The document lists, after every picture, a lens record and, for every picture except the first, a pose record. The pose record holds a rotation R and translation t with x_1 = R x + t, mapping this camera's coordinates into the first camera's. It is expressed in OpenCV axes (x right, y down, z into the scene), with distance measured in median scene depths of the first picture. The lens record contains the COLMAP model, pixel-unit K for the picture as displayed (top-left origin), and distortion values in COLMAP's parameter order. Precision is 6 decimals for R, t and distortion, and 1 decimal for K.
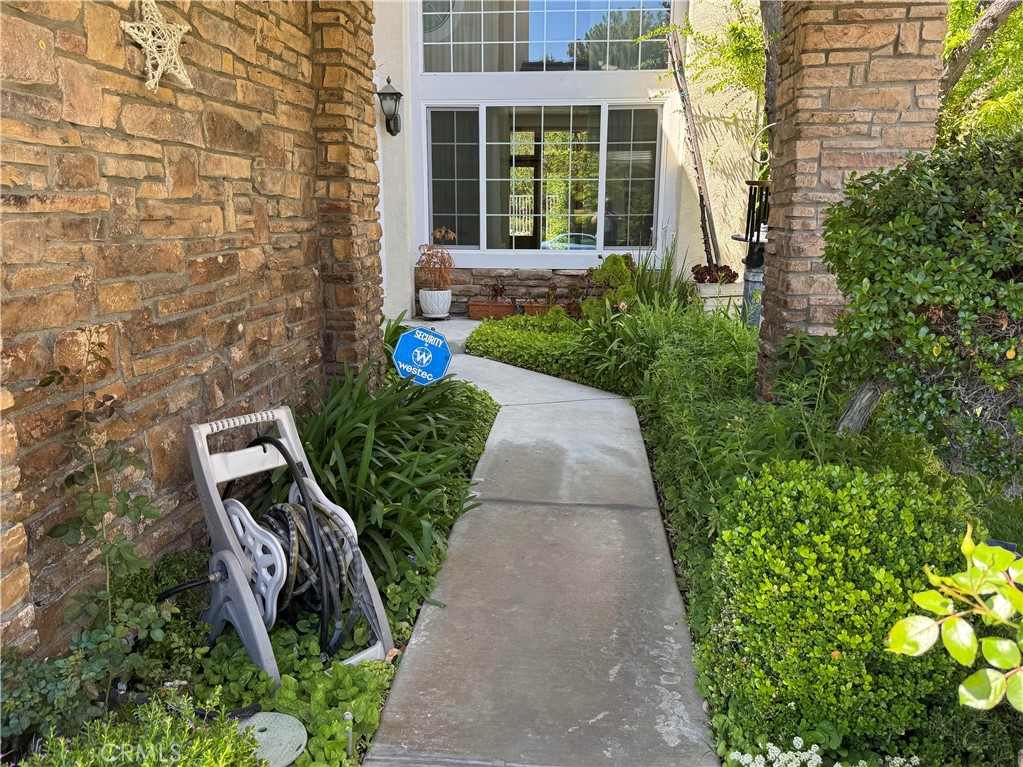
lens RADIAL K [[832.3, 0, 511.5], [0, 832.3, 383.5], [0, 0, 1]] dist [0.109564, -0.156113]
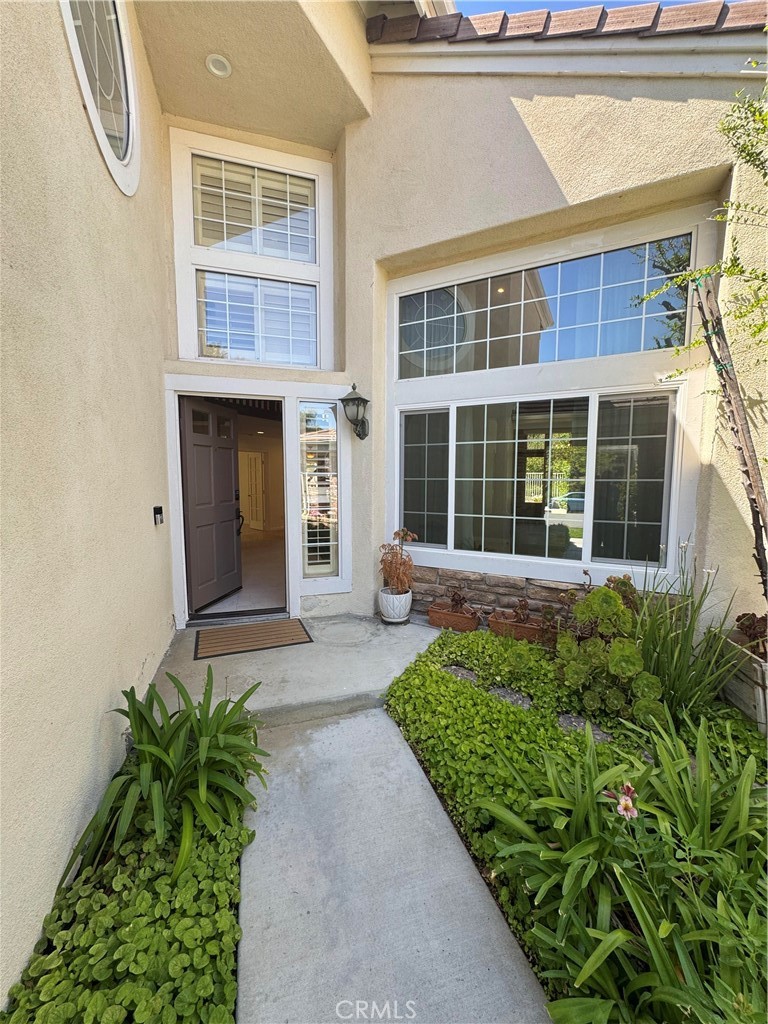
lens RADIAL K [[411.3, 0, 374.1], [0, 411.3, 506.8], [0, 0, 1]] dist [-0.002231, -0.000363]
pose [[0.926261, 0.026413, -0.375956, 0.062729], [-0.074516, 0.990684, -0.113987, -0.152576], [0.369443, 0.133597, 0.919600, 0.539006]]
